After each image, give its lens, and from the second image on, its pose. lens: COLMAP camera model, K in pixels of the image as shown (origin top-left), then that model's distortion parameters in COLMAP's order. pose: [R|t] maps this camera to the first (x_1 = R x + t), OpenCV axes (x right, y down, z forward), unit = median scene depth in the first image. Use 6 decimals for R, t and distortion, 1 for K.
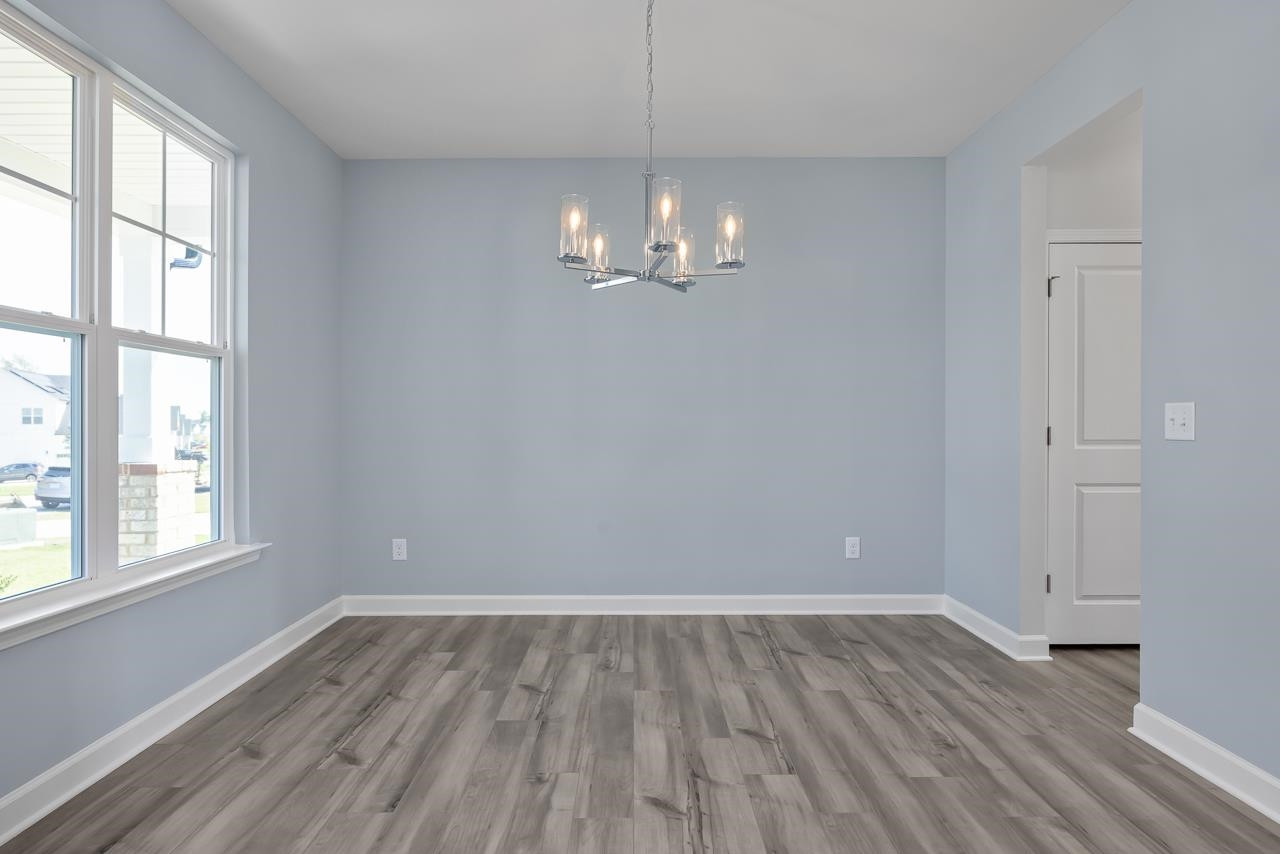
lens RADIAL K [[712.8, 0, 639.6], [0, 712.8, 421.7], [0, 0, 1]] dist [0.001017, -0.001139]
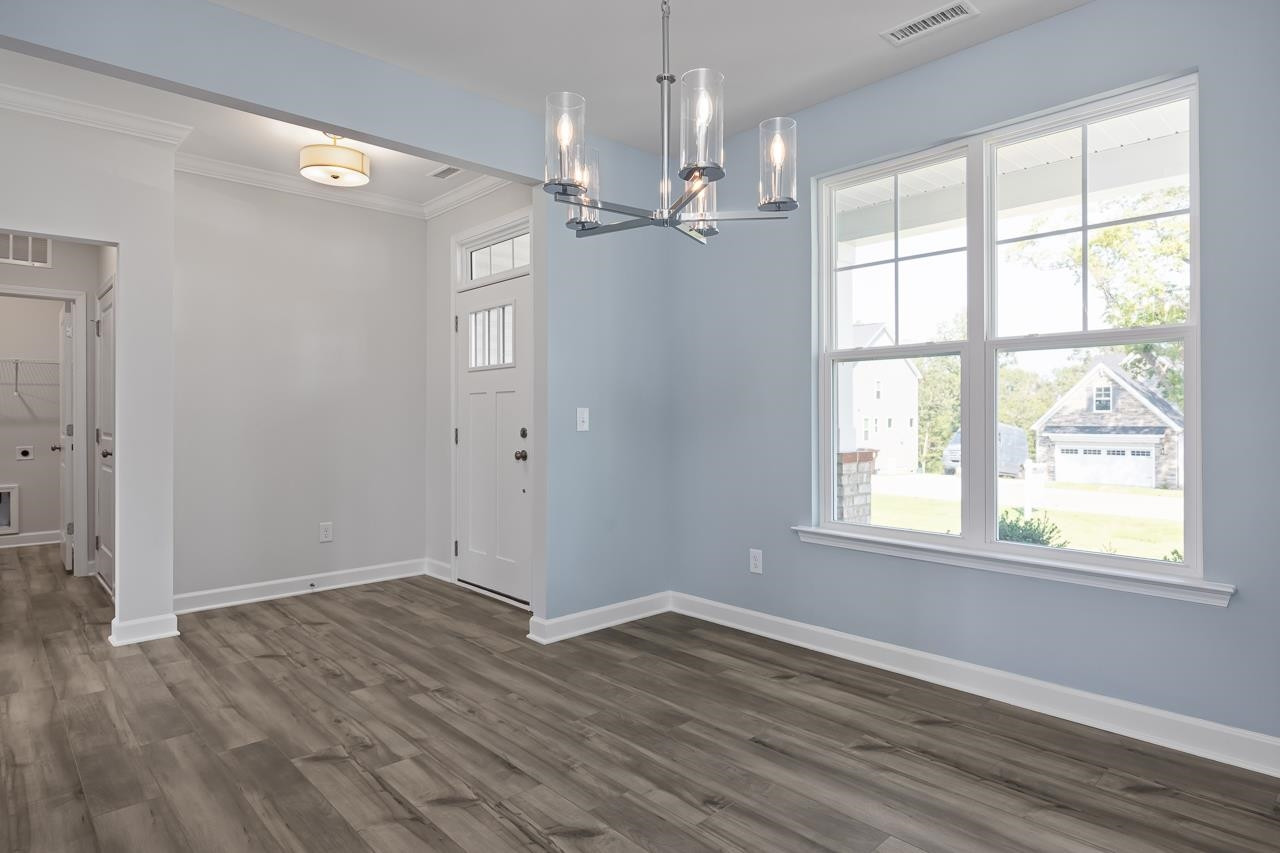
lens RADIAL K [[799.0, 0, 685.2], [0, 799.0, 420.2], [0, 0, 1]] dist [-0.005636, -0.002481]
pose [[-0.734332, 0.004026, -0.678779, 0.551572], [0.003179, 0.999992, 0.002493, -0.000727], [0.678783, -0.000327, -0.734338, 1.624302]]
